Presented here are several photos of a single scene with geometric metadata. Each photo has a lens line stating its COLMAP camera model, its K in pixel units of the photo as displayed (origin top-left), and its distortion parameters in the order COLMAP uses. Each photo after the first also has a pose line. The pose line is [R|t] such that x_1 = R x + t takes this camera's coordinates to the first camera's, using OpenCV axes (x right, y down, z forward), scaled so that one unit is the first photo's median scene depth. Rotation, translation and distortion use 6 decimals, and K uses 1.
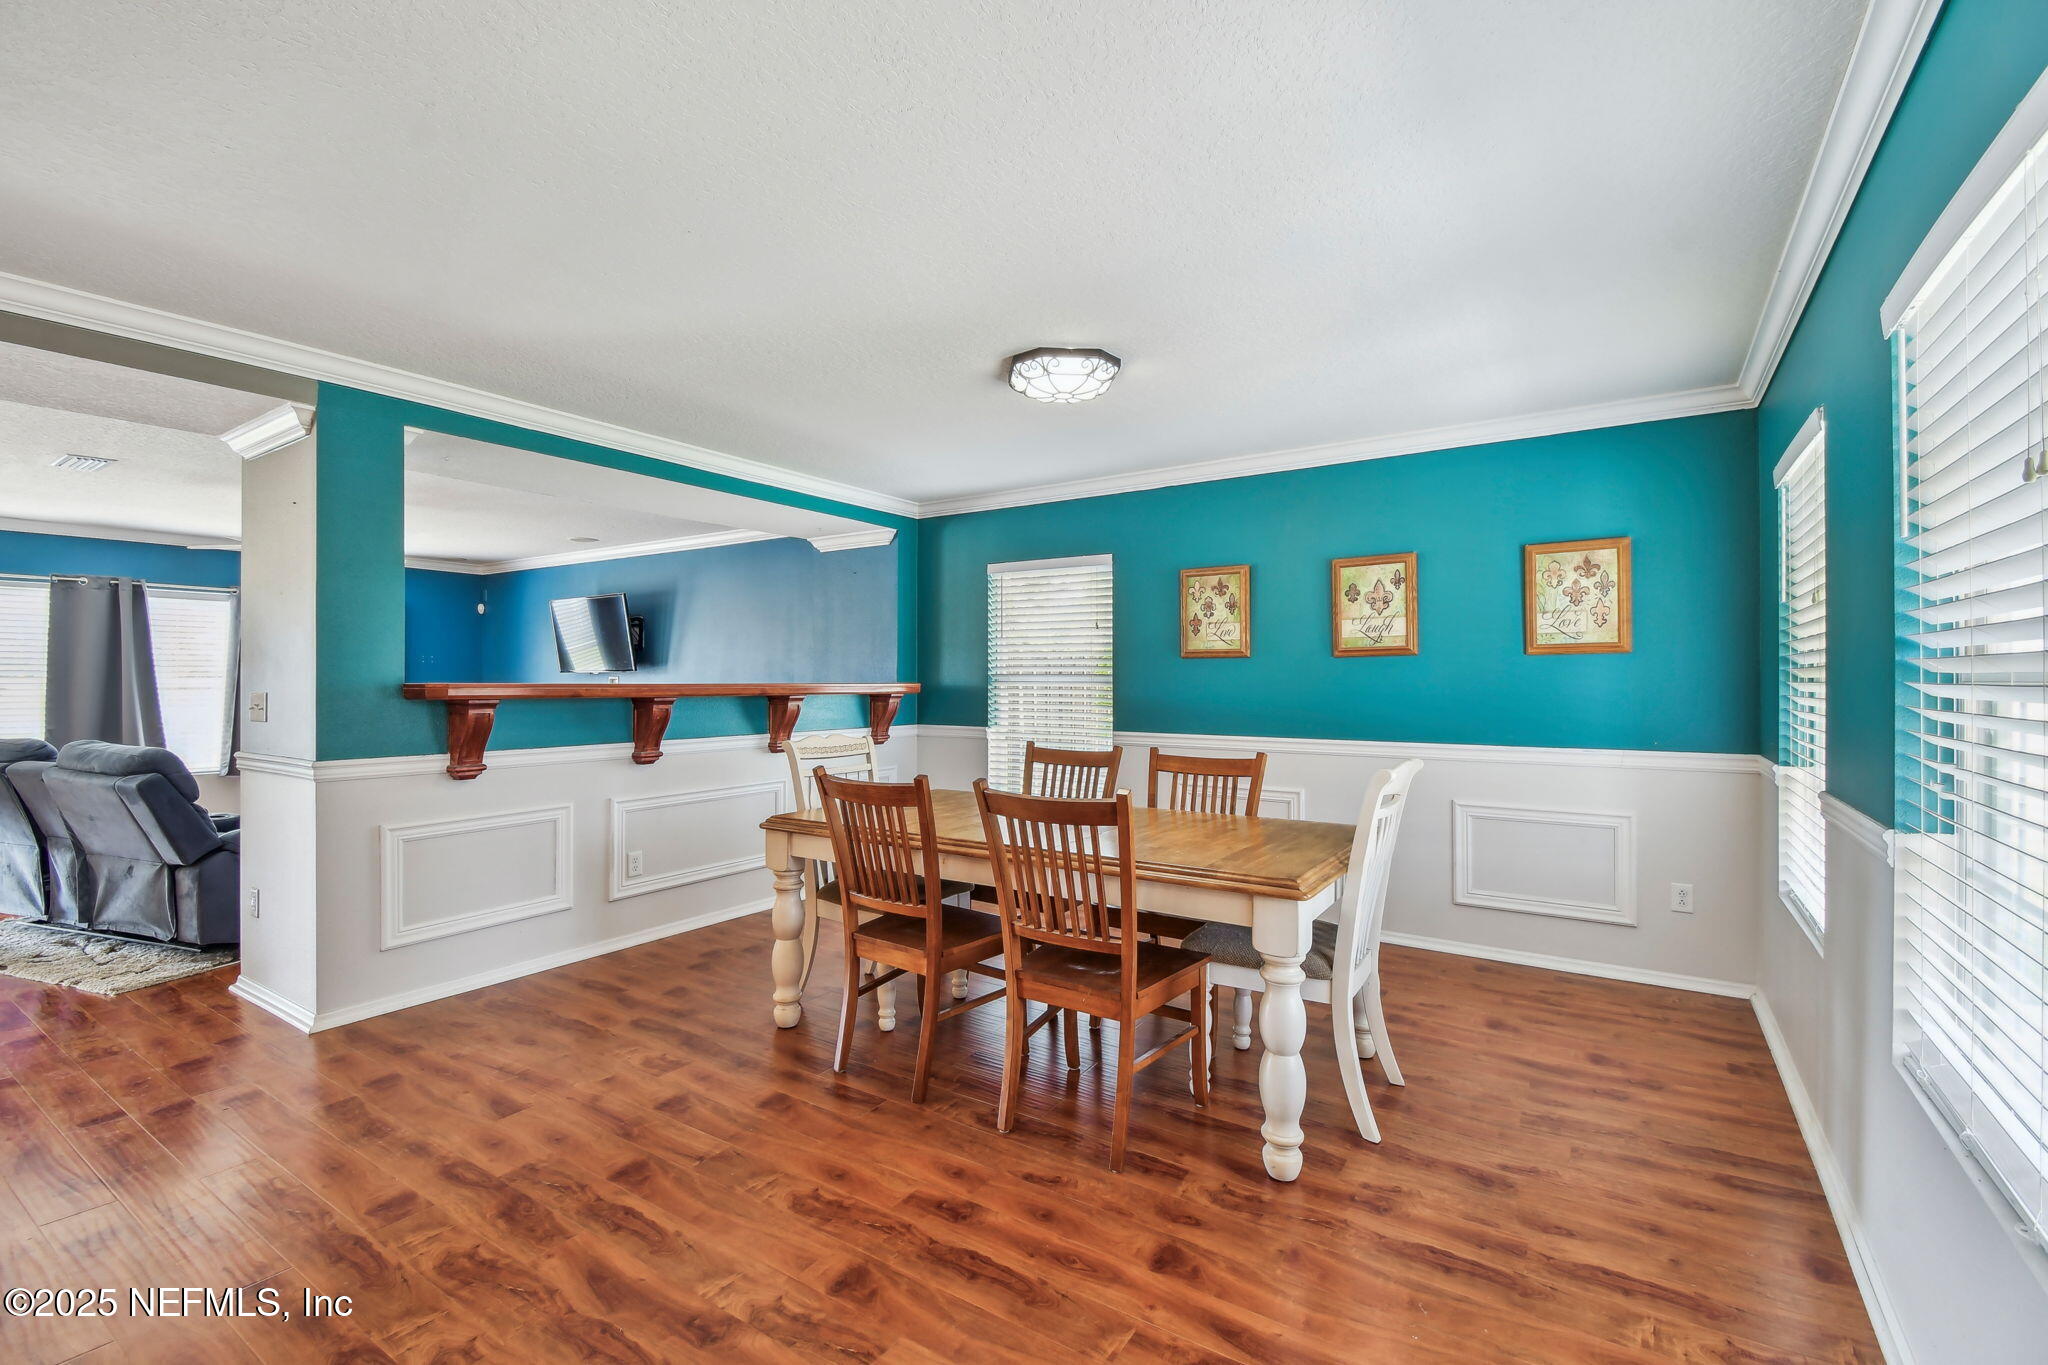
lens RADIAL K [[901.3, 0, 1000.5], [0, 901.3, 677.9], [0, 0, 1]] dist [0.001788, -0.000027]
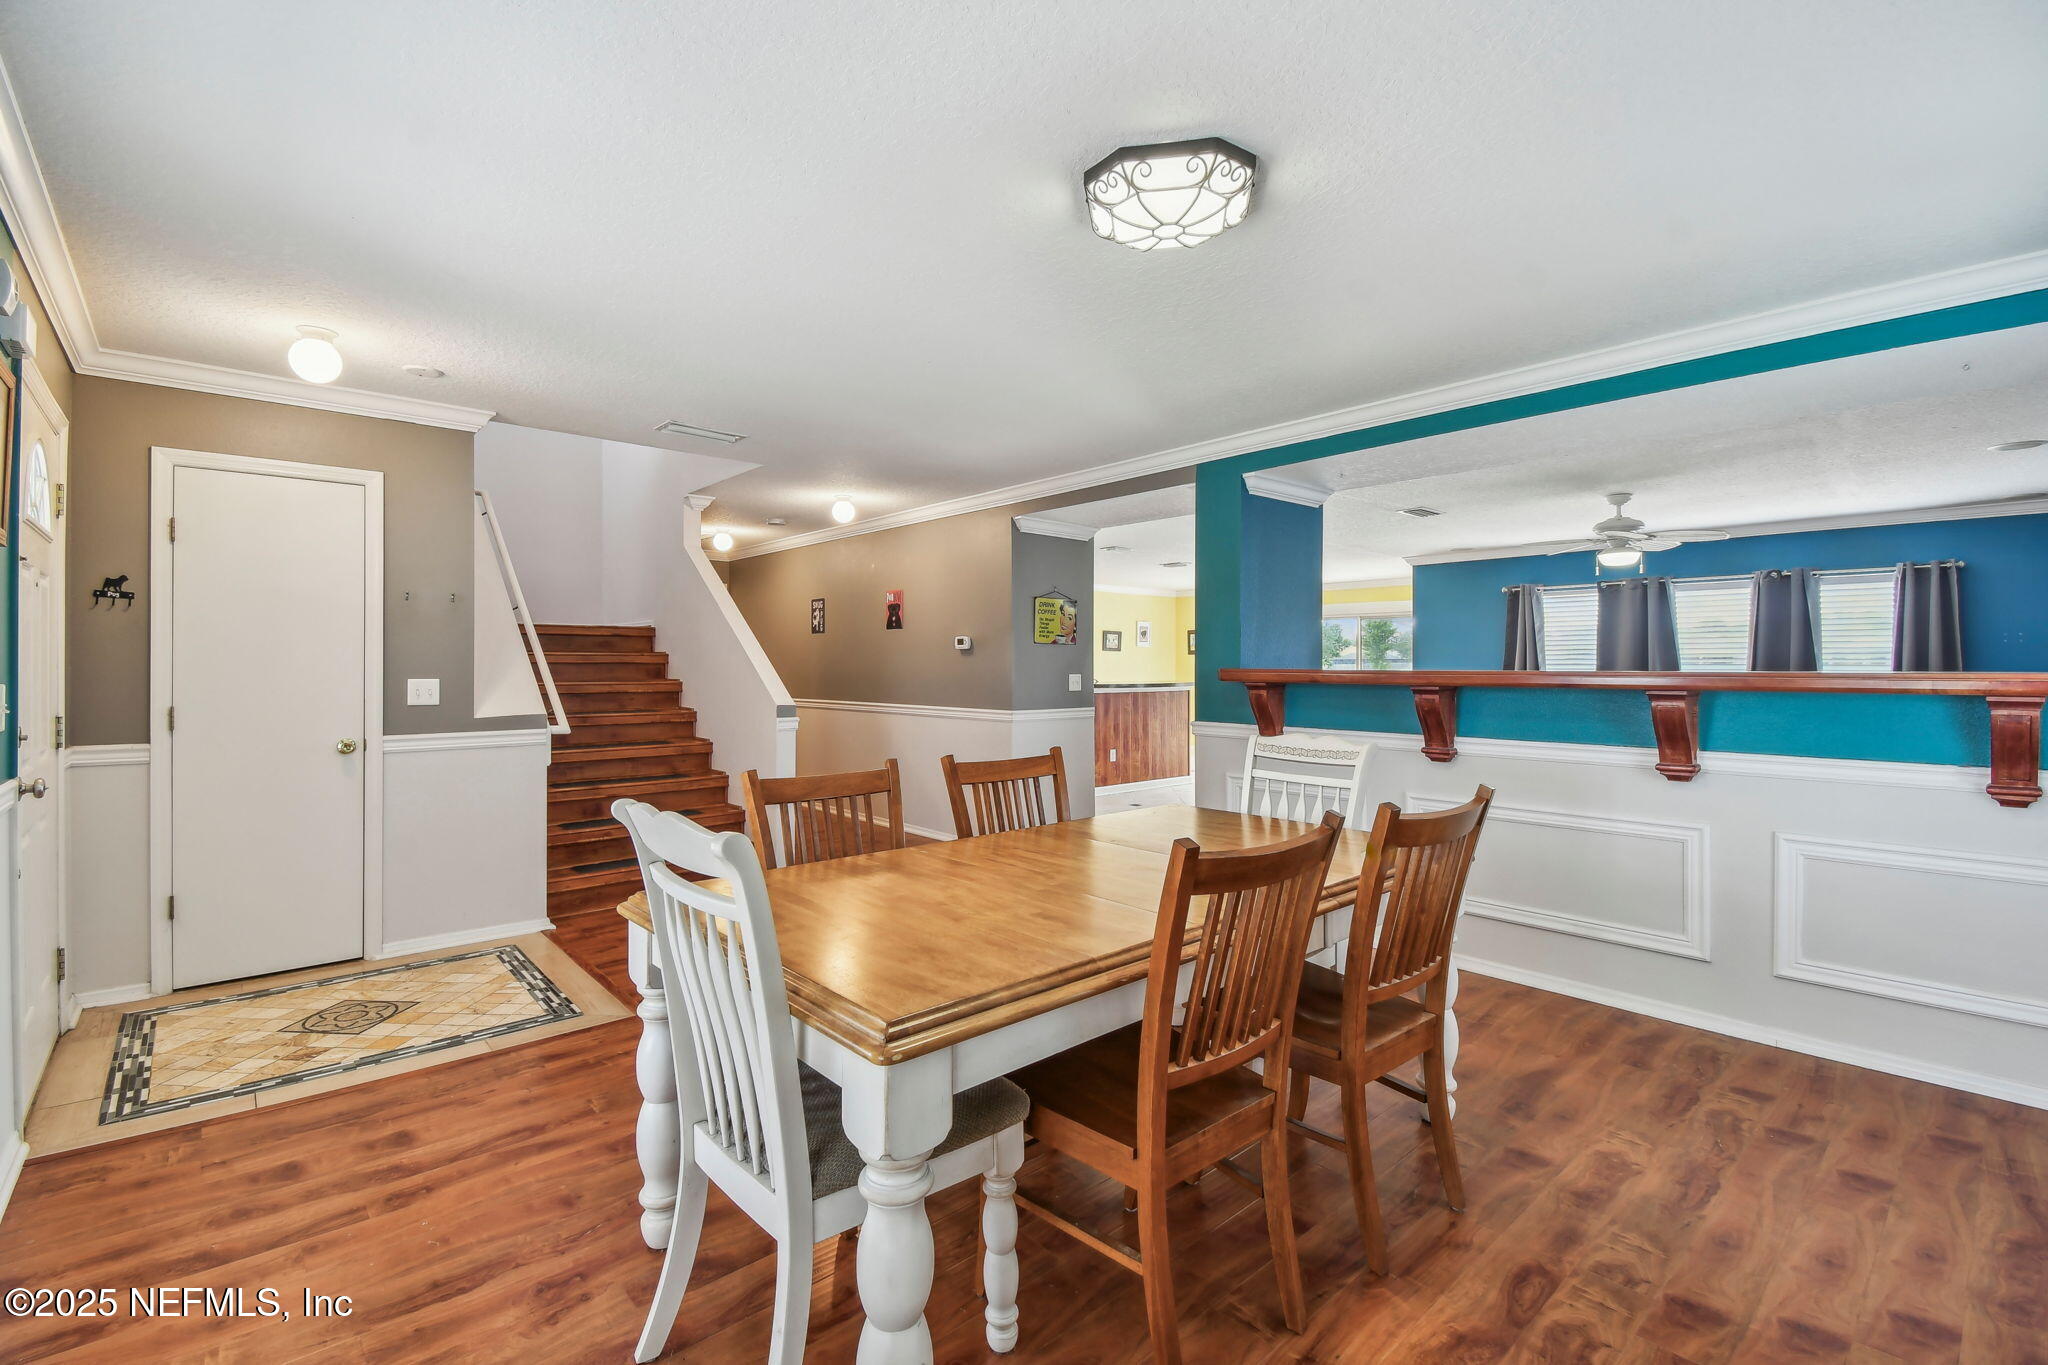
lens RADIAL K [[901.3, 0, 1000.5], [0, 901.3, 677.9], [0, 0, 1]] dist [0.001788, -0.000027]
pose [[-0.251600, 0.010723, -0.967772, 0.873193], [0.004432, 0.999941, 0.009928, 0.005395], [0.967821, -0.001791, -0.251633, 1.258723]]
